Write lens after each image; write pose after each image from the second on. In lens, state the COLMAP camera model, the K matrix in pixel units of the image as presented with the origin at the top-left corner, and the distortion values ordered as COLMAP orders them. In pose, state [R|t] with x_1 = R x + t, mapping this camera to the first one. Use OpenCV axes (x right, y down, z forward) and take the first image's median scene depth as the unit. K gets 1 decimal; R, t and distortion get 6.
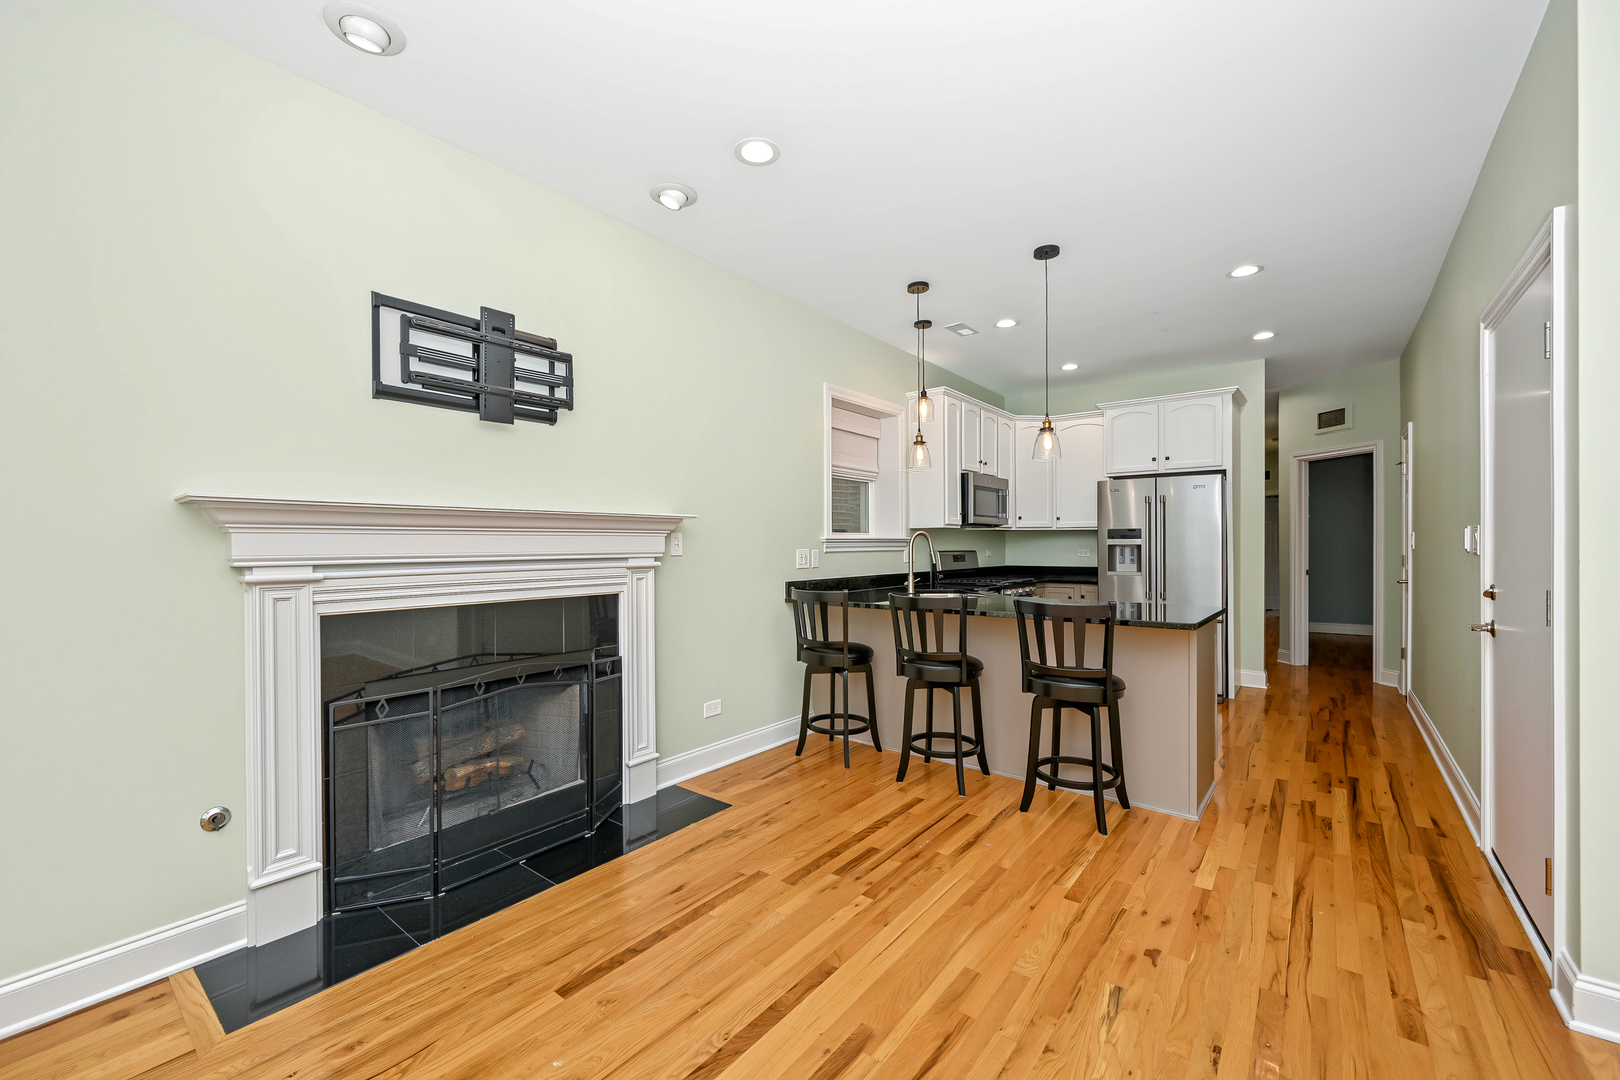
lens RADIAL K [[654.0, 0, 814.5], [0, 654.0, 544.2], [0, 0, 1]] dist [-0.000388, 0.000070]
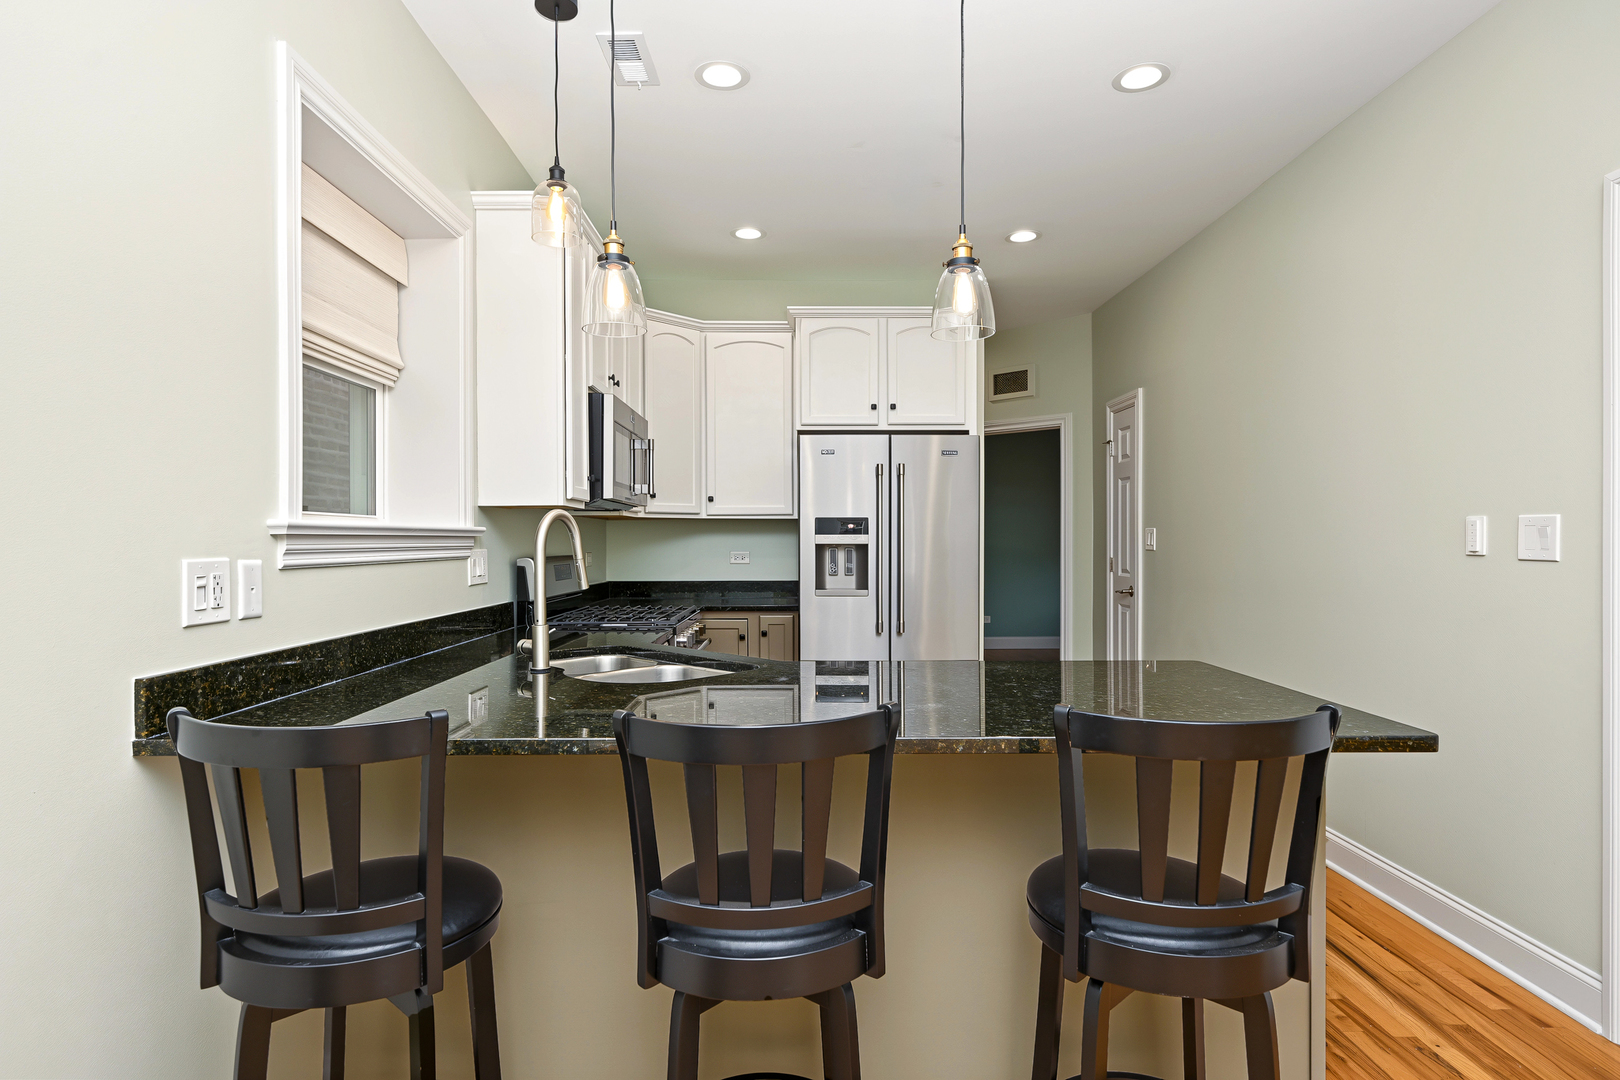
lens RADIAL K [[848.0, 0, 800.6], [0, 848.0, 539.3], [0, 0, 1]] dist [0.004219, 0.001125]
pose [[0.781009, 0.004035, 0.624506, -0.048643], [-0.000078, 0.999980, -0.006363, 0.001387], [-0.624519, 0.004921, 0.780994, 0.543235]]
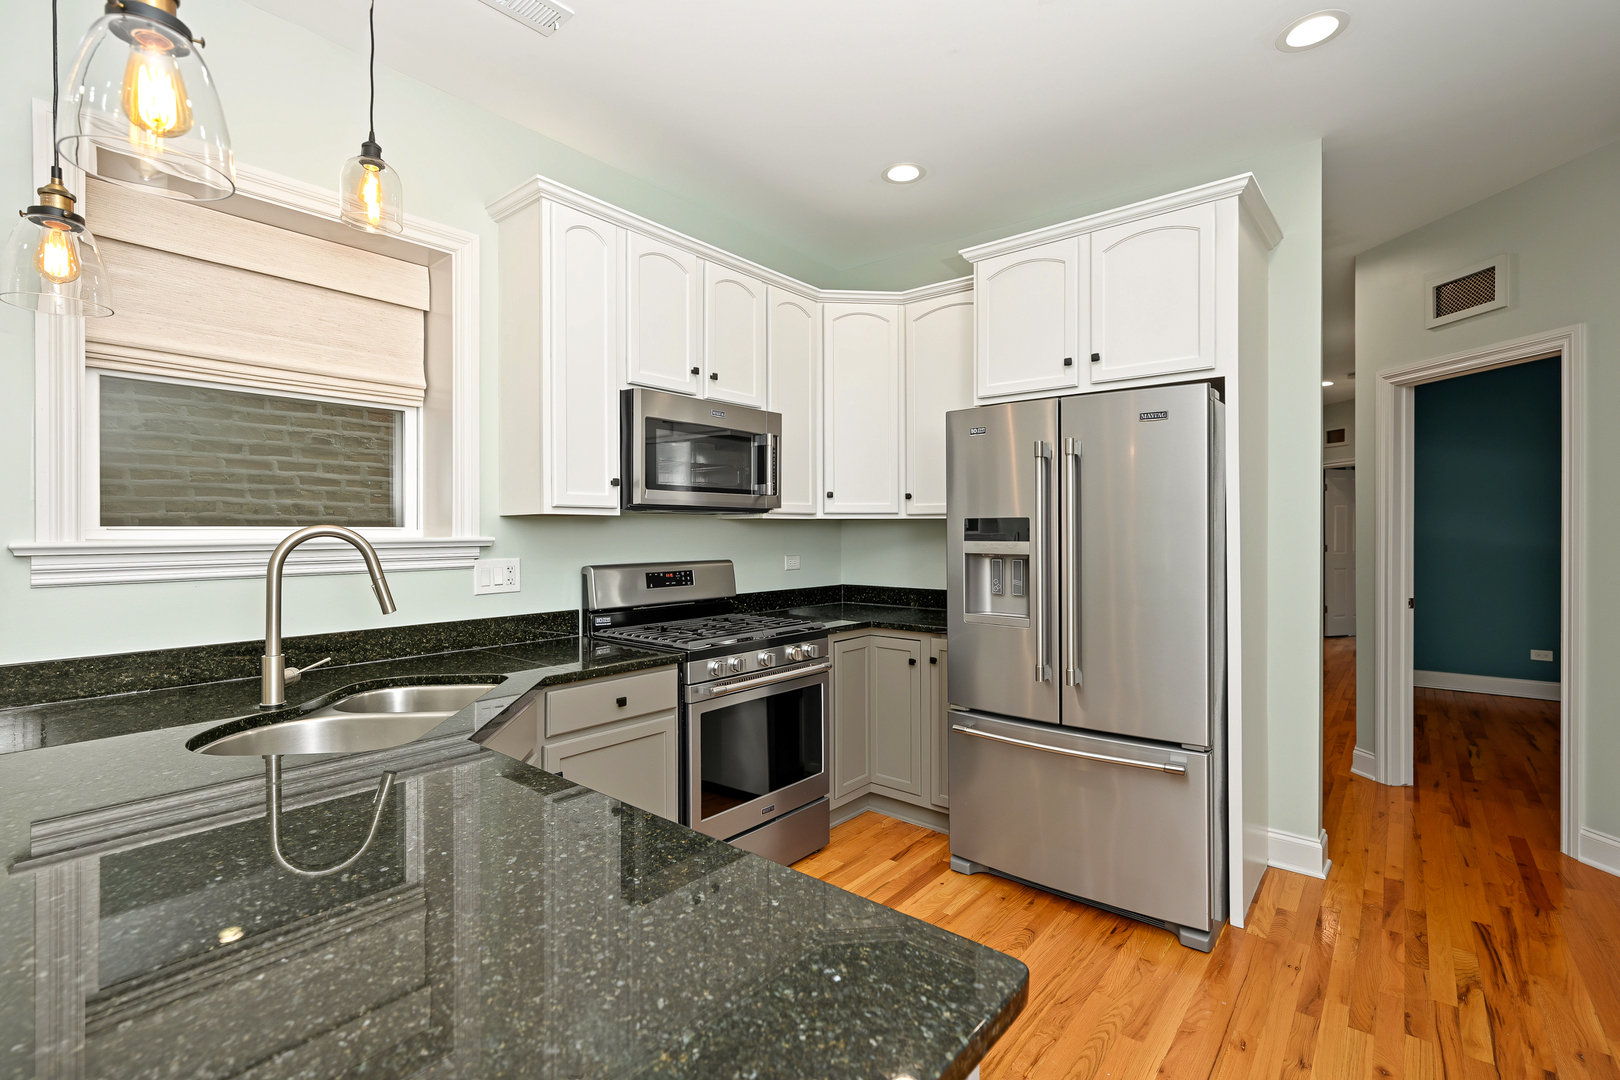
lens RADIAL K [[727.7, 0, 821.1], [0, 727.7, 528.4], [0, 0, 1]] dist [0.000991, -0.000033]
pose [[0.999776, 0.003586, -0.020839, 0.474400], [-0.003652, 0.999989, -0.003104, -0.018886], [0.020827, 0.003179, 0.999778, 0.657347]]
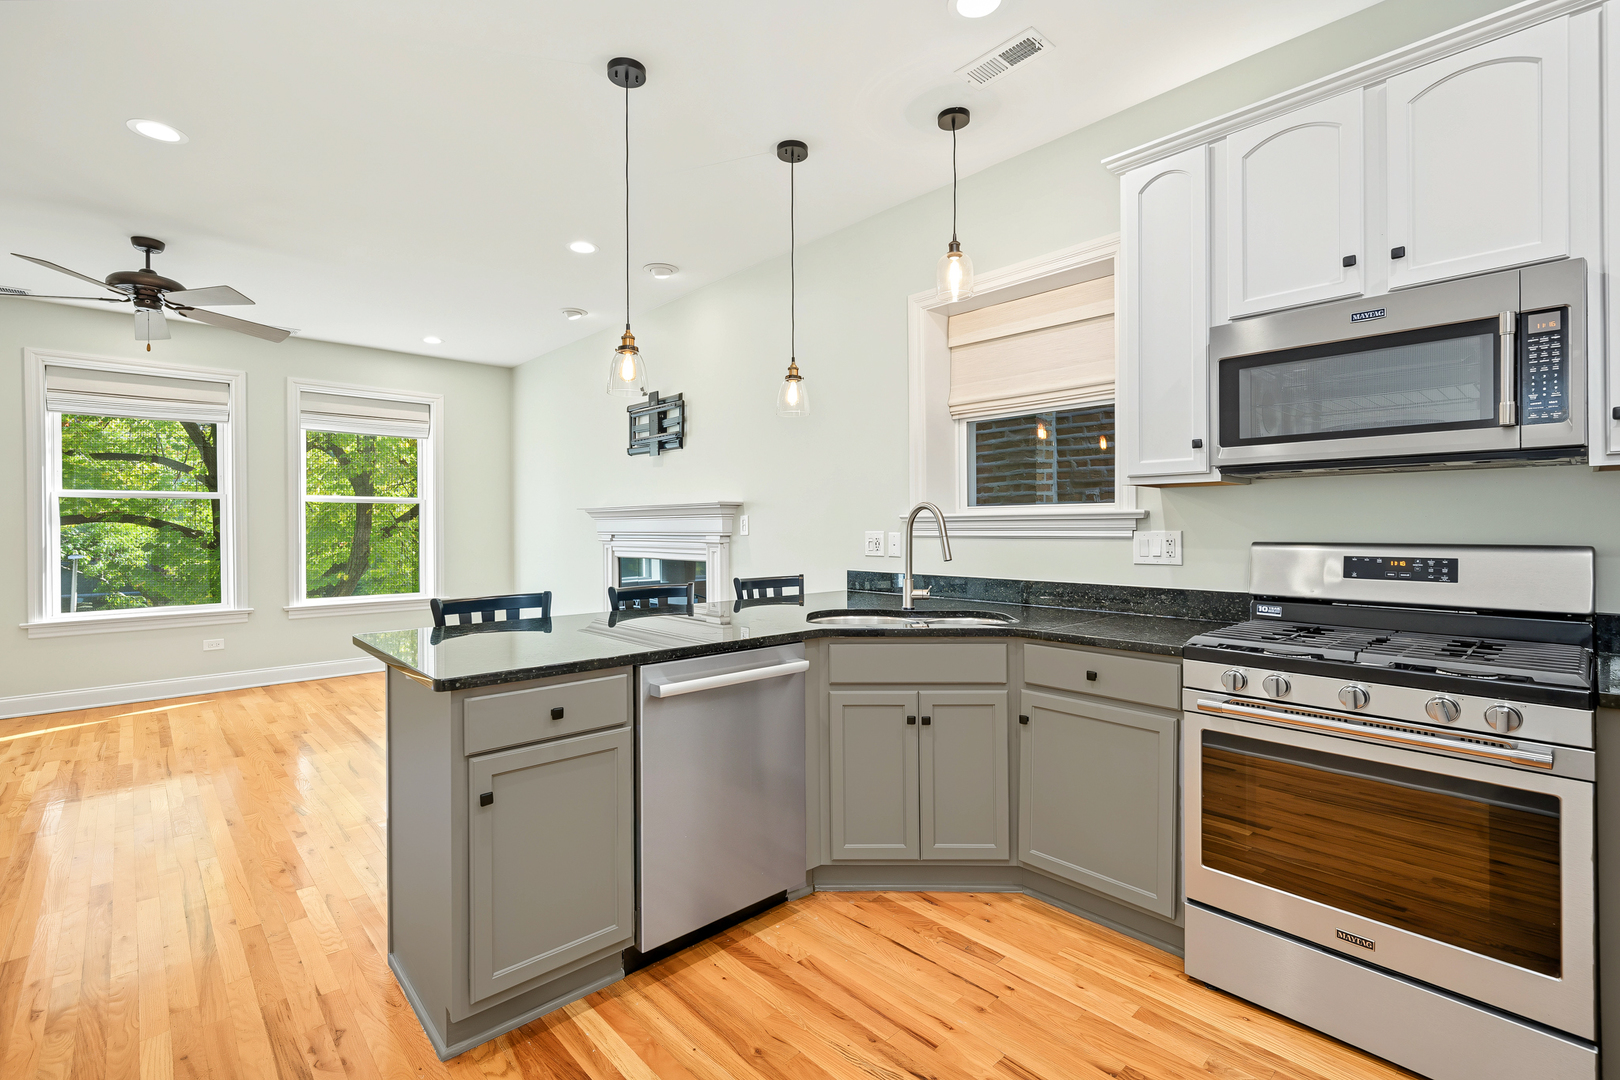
lens RADIAL K [[727.7, 0, 821.1], [0, 727.7, 528.4], [0, 0, 1]] dist [0.000991, -0.000033]
pose [[-0.155881, 0.034211, -0.987183, 0.857434], [0.029655, 0.999112, 0.029942, -0.023360], [0.987331, -0.024608, -0.156757, 1.083822]]
